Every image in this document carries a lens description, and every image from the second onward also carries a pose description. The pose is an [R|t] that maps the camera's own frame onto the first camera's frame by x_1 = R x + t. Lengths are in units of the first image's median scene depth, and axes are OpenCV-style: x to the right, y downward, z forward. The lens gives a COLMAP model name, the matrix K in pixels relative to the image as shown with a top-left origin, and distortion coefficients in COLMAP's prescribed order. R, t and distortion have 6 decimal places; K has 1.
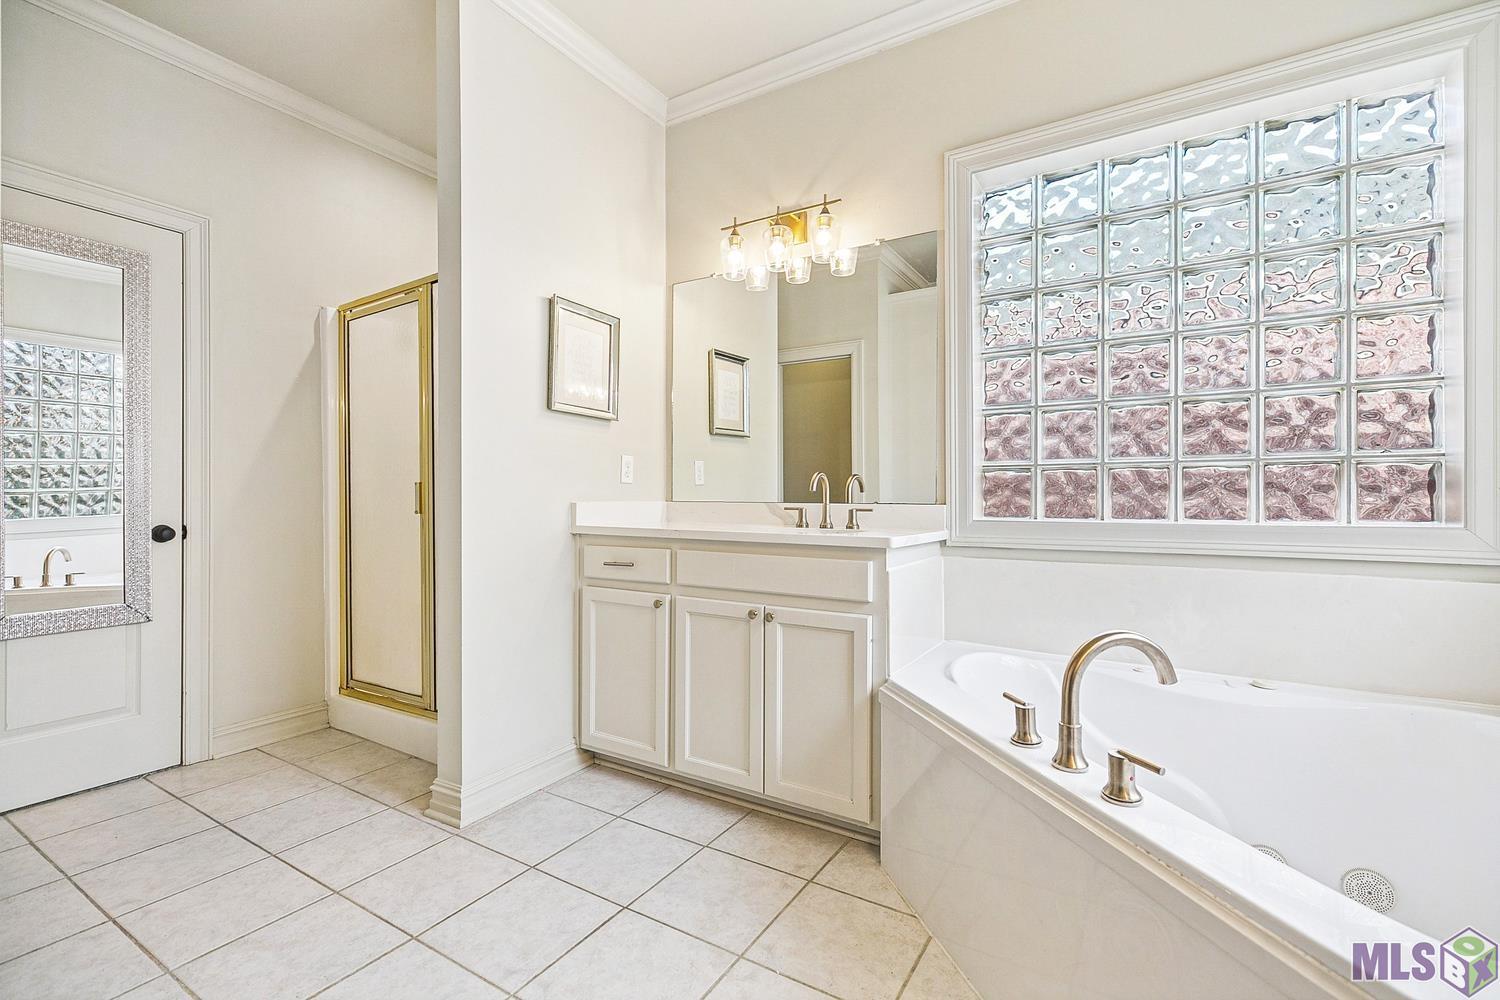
lens RADIAL K [[666.7, 0, 748.8], [0, 666.7, 499.8], [0, 0, 1]] dist [0.000700, -0.000353]
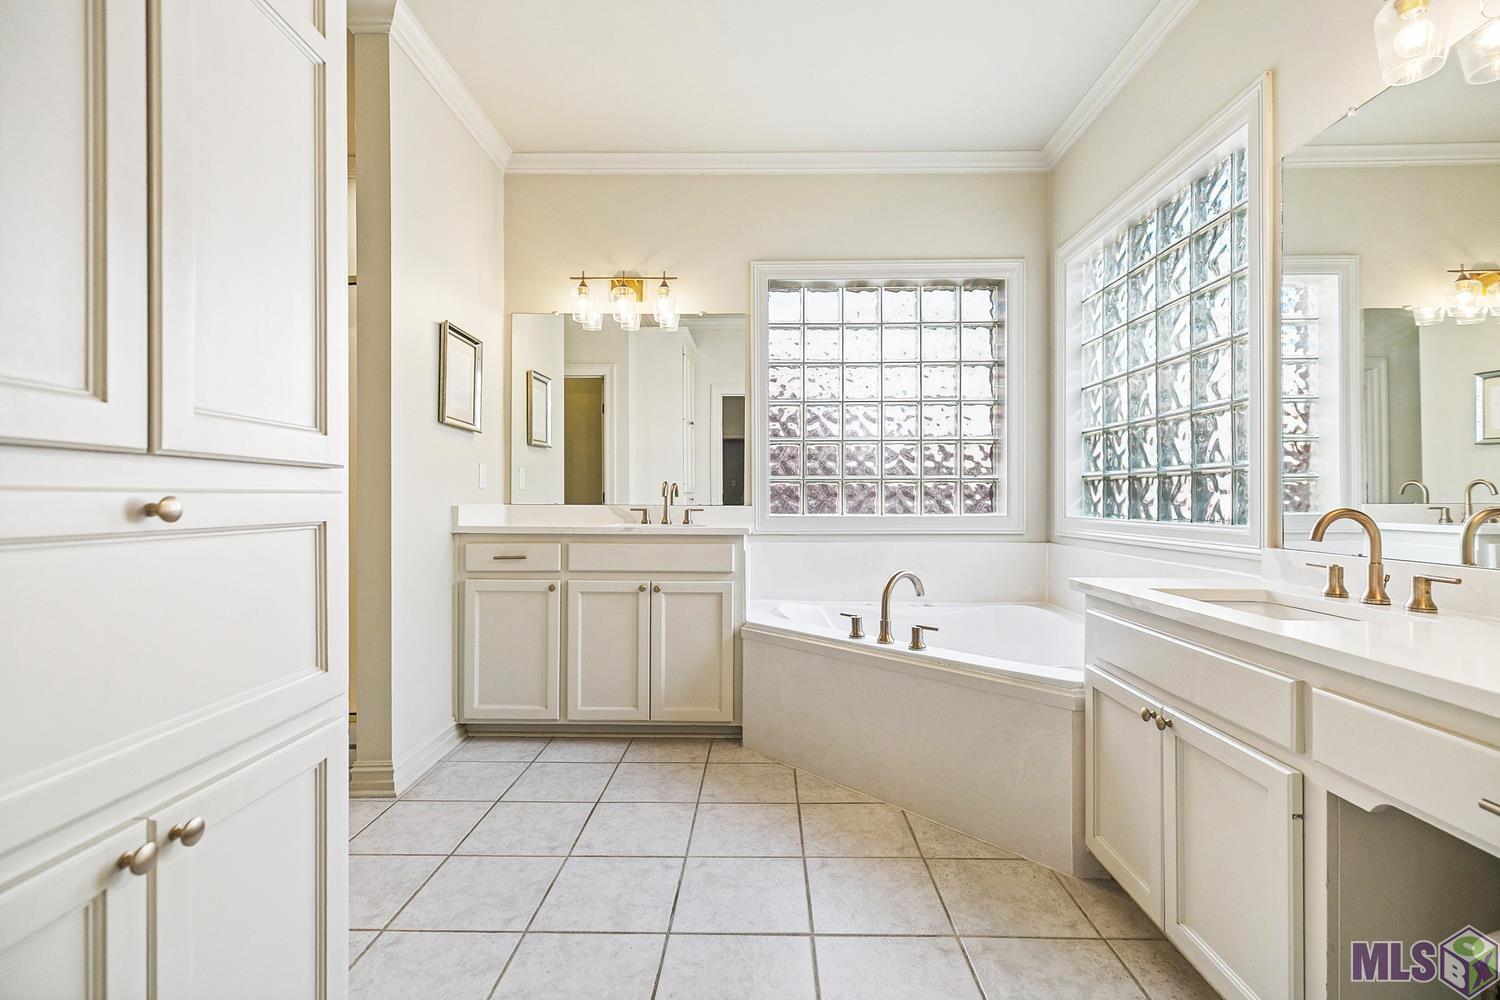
lens RADIAL K [[666.7, 0, 752.5], [0, 666.7, 502.7], [0, 0, 1]] dist [0.000700, -0.000353]
pose [[0.860682, -0.001850, 0.509139, -0.482872], [0.001526, 0.999998, 0.001054, -0.001641], [-0.509140, -0.000131, 0.860684, -0.266643]]
